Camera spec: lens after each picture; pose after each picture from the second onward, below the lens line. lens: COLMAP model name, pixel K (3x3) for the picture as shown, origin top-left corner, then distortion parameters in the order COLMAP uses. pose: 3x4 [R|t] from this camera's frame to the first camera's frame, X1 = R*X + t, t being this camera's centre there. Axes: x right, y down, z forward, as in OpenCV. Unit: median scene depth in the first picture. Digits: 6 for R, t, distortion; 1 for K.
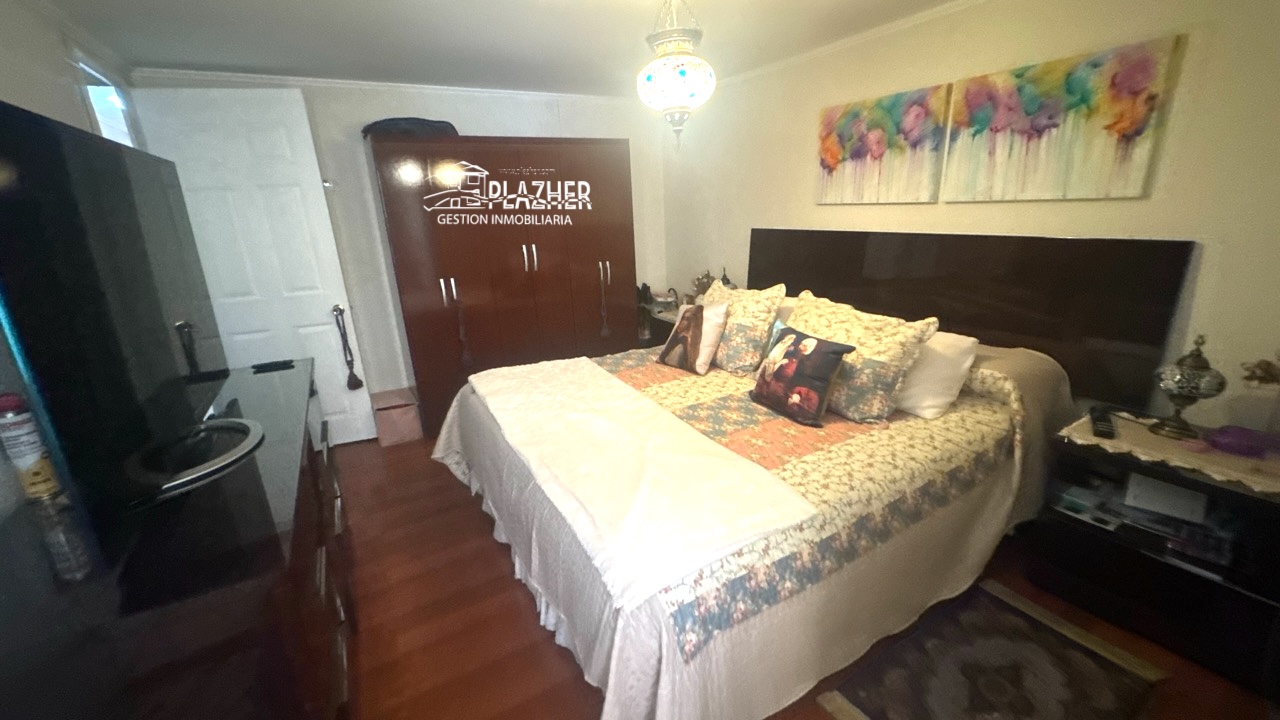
lens RADIAL K [[511.3, 0, 639.5], [0, 511.3, 359.8], [0, 0, 1]] dist [-0.003858, 0.000009]
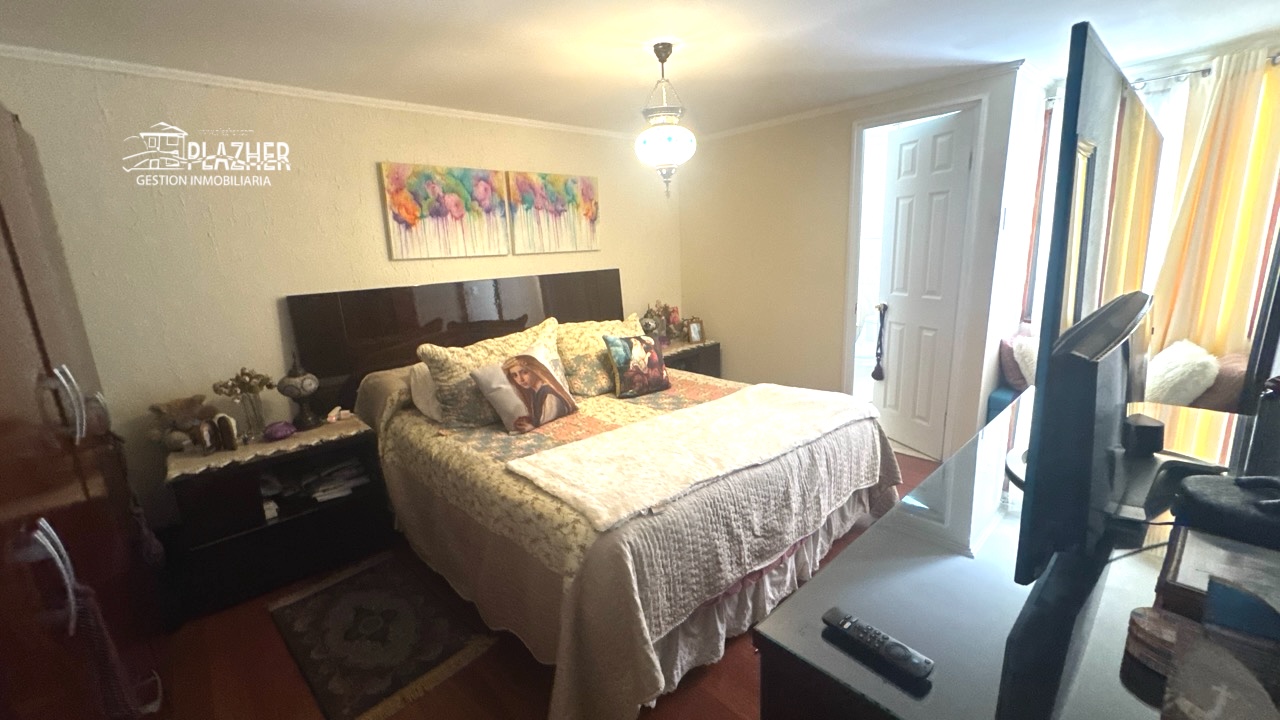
lens RADIAL K [[511.3, 0, 639.5], [0, 511.3, 359.8], [0, 0, 1]] dist [-0.003858, 0.000009]
pose [[-0.195599, -0.164658, 0.966762, -0.917701], [0.339211, 0.913595, 0.224233, -0.263540], [-0.920150, 0.371796, -0.122844, 1.041659]]
